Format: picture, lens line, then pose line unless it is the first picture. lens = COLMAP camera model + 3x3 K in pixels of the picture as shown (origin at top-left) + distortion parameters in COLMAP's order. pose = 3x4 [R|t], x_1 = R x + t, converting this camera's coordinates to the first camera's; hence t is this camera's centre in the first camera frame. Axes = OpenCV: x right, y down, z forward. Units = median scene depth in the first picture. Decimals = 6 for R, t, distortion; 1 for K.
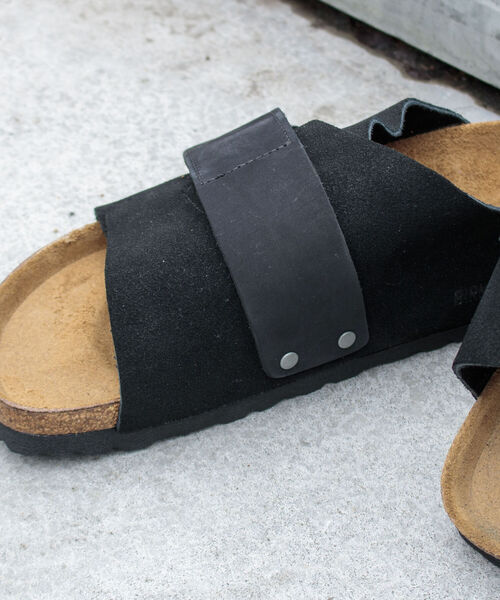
lens RADIAL K [[1939.9, 0, 247.4], [0, 1939.9, 299.3], [0, 0, 1]] dist [-0.018512, 0.000000]
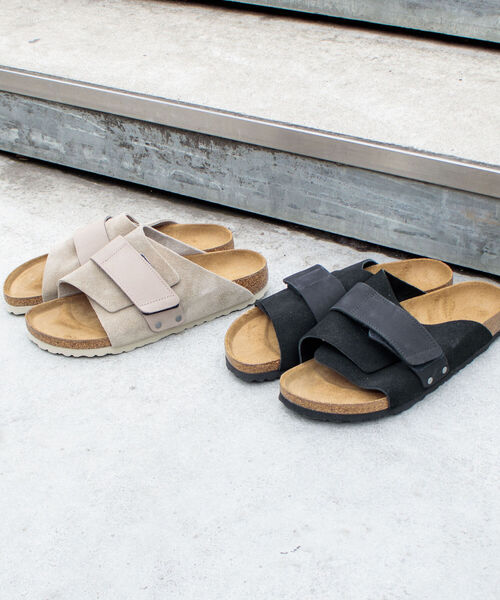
lens RADIAL K [[1090.6, 0, 249.4], [0, 1090.6, 306.4], [0, 0, 1]] dist [-0.132527, 0.000000]
pose [[0.970033, -0.152112, 0.189467, -0.424902], [0.173582, 0.979488, -0.102332, 0.106039], [-0.170015, 0.132153, 0.976540, -0.533659]]
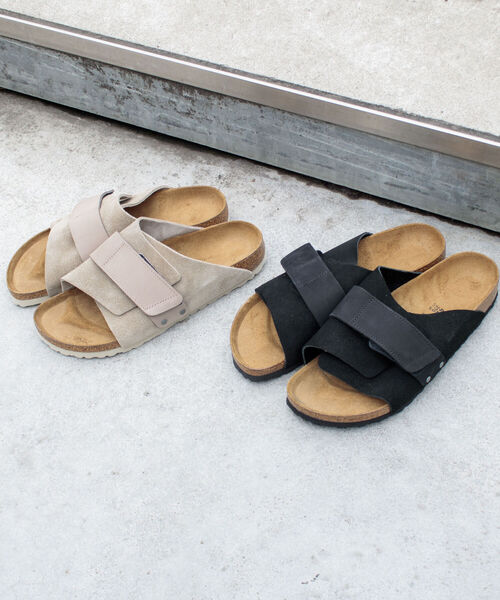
lens RADIAL K [[1071.1, 0, 270.5], [0, 1071.1, 294.5], [0, 0, 1]] dist [-0.106497, 0.000000]
pose [[0.948545, -0.269351, 0.166472, -0.364422], [0.240509, 0.954831, 0.174508, -0.319356], [-0.205956, -0.125490, 0.970481, -0.550483]]
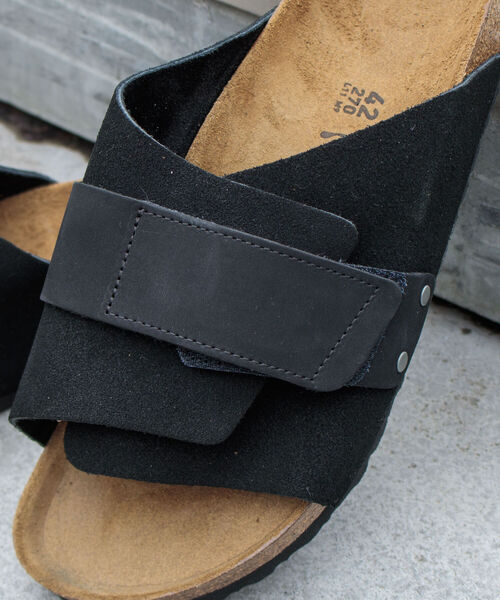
lens RADIAL K [[1939.9, 0, 250.0], [0, 1939.9, 297.9], [0, 0, 1]] dist [-0.018512, 0.000000]
pose [[0.992916, -0.076193, 0.091172, 0.117936], [0.078027, 0.996811, -0.016722, -0.003467], [-0.089607, 0.023718, 0.995695, -0.051324]]
